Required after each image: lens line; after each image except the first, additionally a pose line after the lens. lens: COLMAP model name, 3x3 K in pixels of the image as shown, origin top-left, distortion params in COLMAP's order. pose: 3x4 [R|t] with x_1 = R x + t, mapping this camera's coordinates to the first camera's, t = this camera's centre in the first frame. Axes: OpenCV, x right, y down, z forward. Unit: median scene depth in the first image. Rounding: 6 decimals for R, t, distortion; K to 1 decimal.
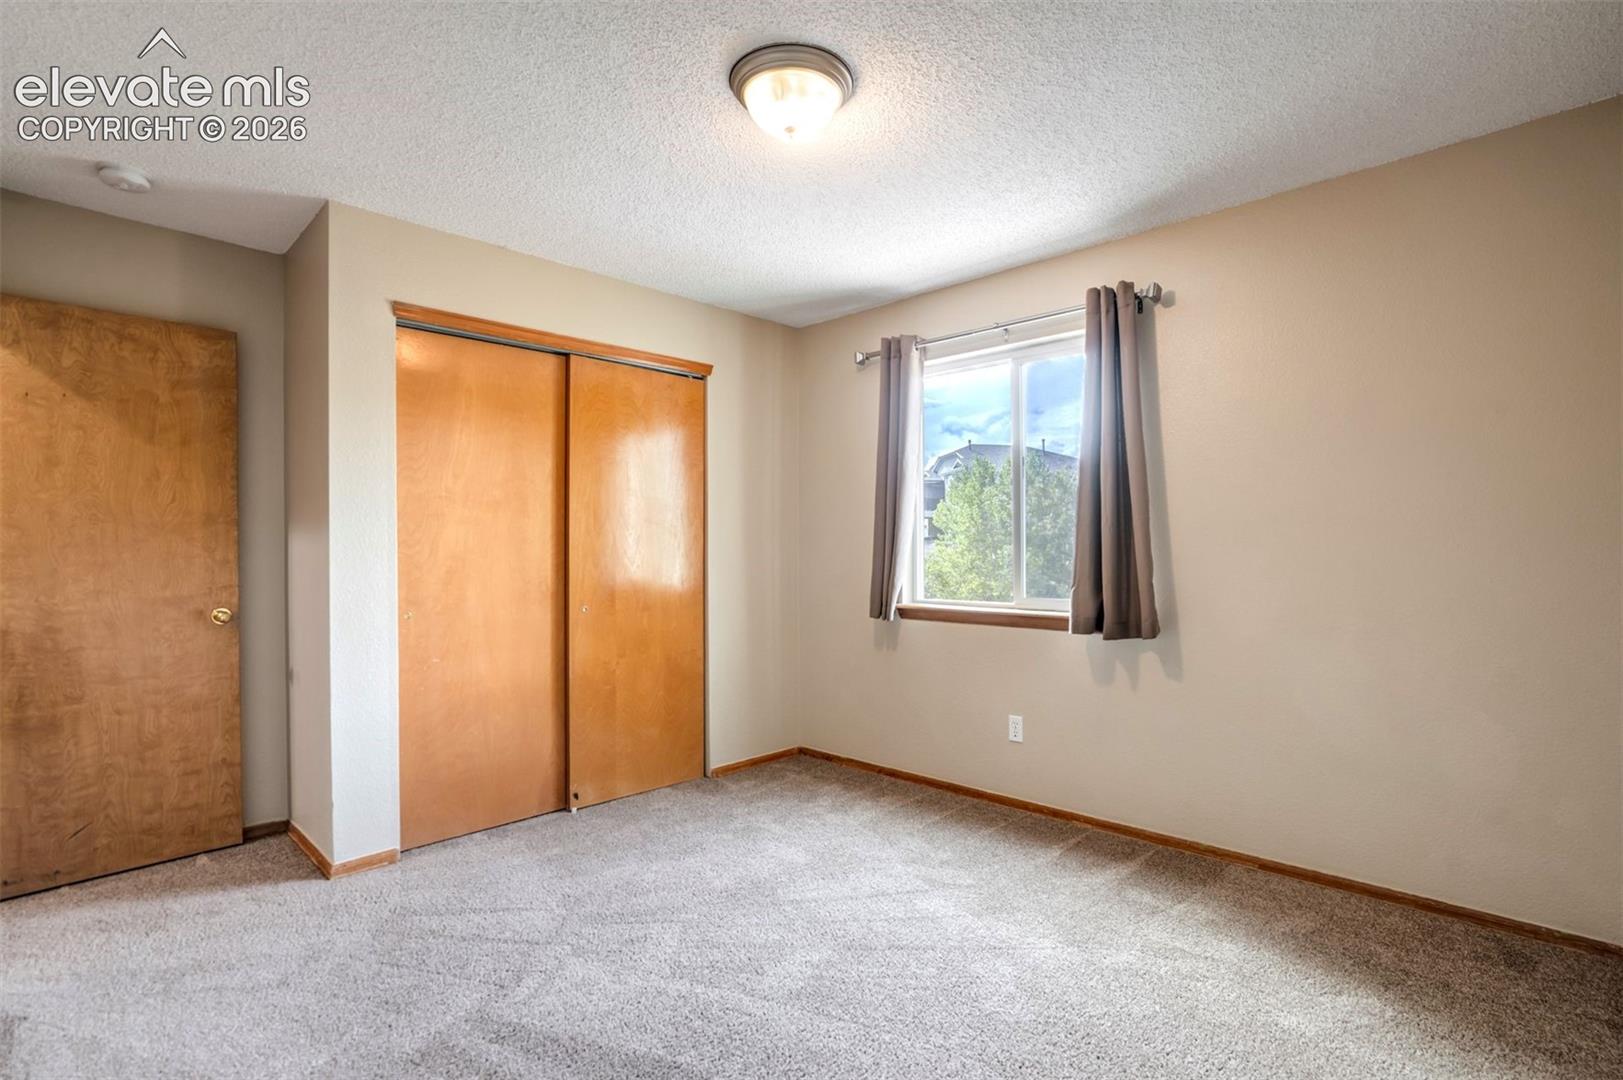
lens RADIAL K [[768.6, 0, 826.2], [0, 768.6, 550.8], [0, 0, 1]] dist [-0.045453, 0.022223]
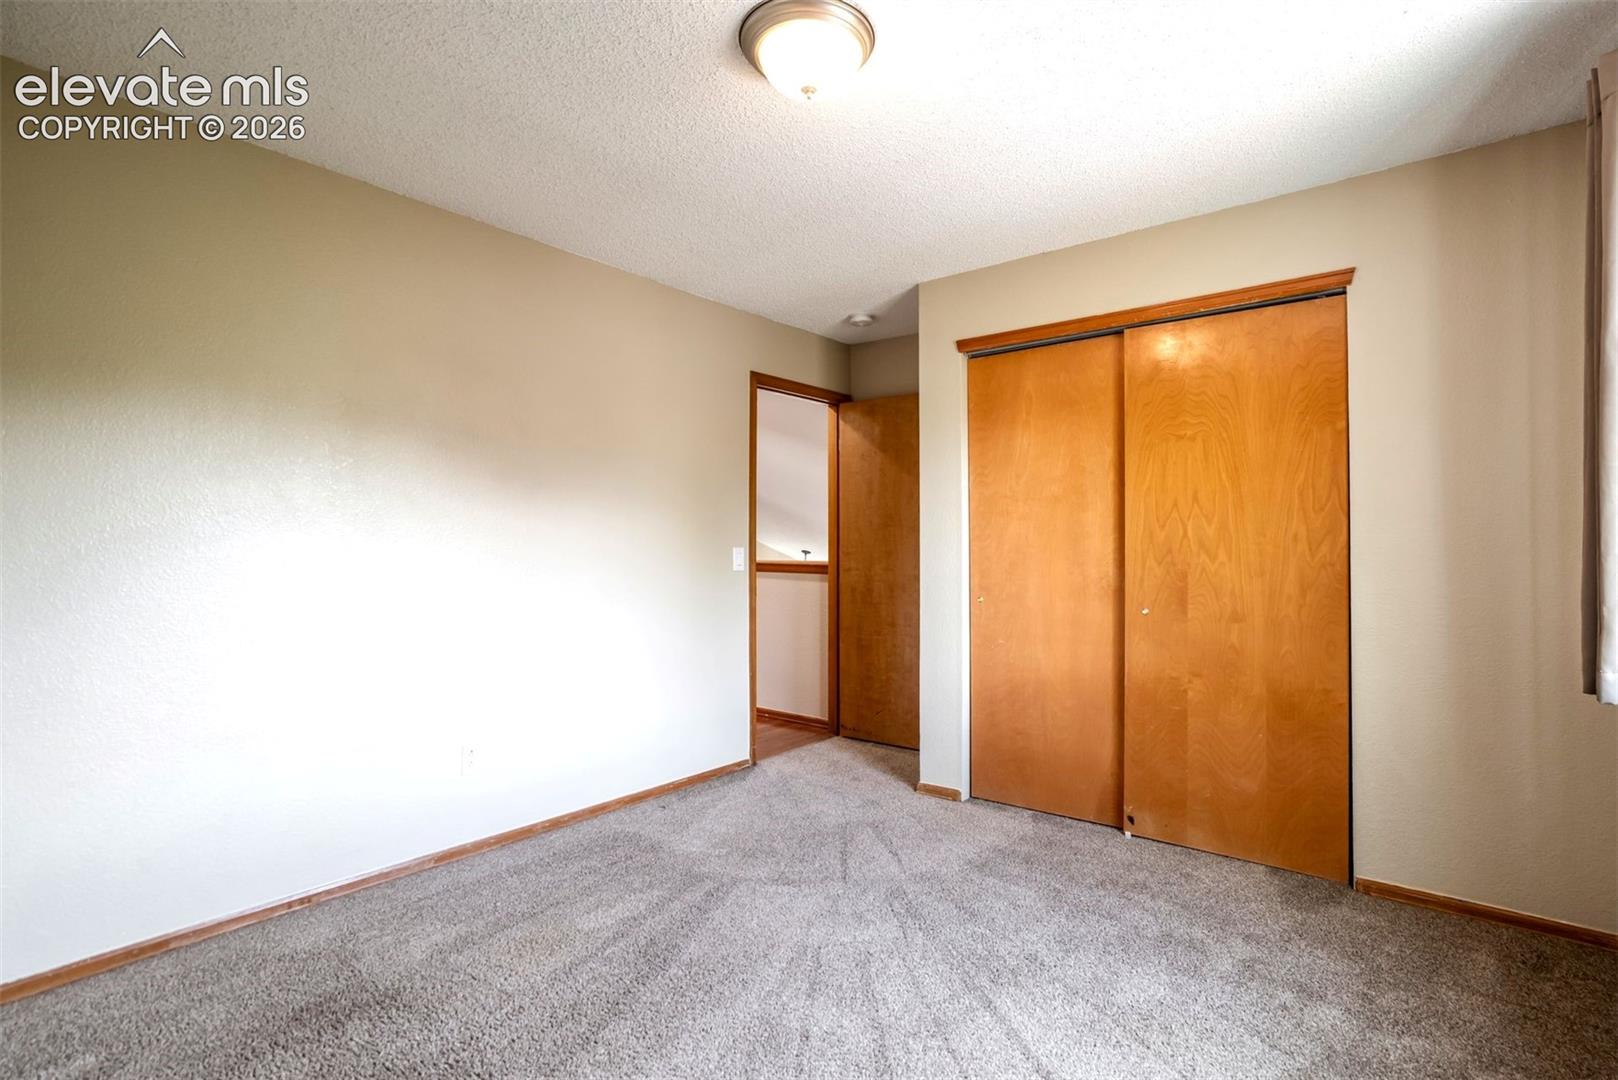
lens RADIAL K [[728.7, 0, 812.3], [0, 728.7, 533.1], [0, 0, 1]] dist [-0.018485, 0.000166]
pose [[0.115856, -0.014585, -0.993159, 0.512984], [-0.004285, 0.999876, -0.015184, 0.000576], [0.993257, 0.006015, 0.115779, 0.570399]]
